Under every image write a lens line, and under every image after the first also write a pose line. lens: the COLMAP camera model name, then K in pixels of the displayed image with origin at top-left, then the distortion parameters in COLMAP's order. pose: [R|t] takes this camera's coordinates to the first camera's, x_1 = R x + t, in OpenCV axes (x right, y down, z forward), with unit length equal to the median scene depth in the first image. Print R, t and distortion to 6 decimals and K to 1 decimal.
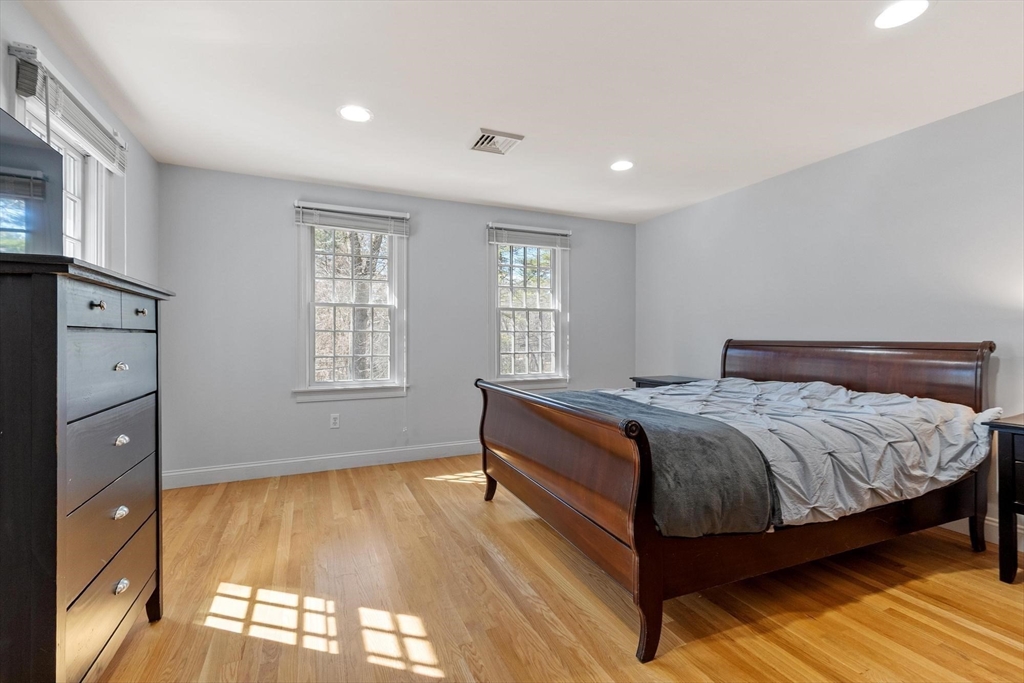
lens RADIAL K [[446.7, 0, 521.4], [0, 446.7, 340.1], [0, 0, 1]] dist [0.000676, 0.000484]
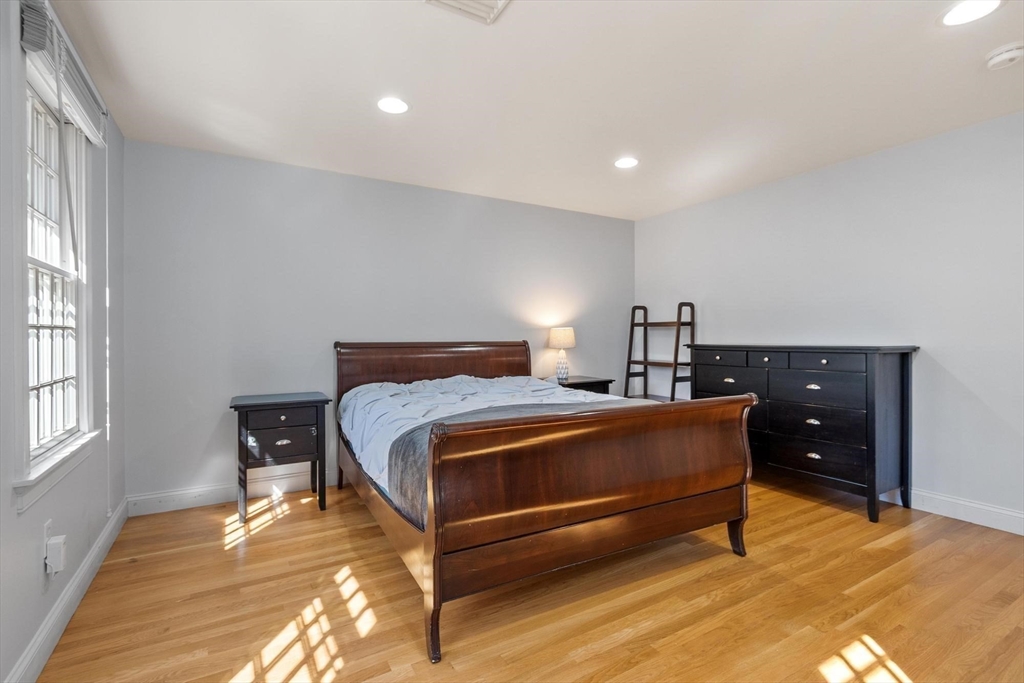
lens RADIAL K [[470.3, 0, 515.2], [0, 470.3, 340.1], [0, 0, 1]] dist [0.008136, -0.000607]
pose [[-0.082826, -0.009212, 0.996521, -0.976544], [0.008369, 0.999916, 0.009939, -0.021876], [-0.996529, 0.009164, -0.082742, 1.487931]]
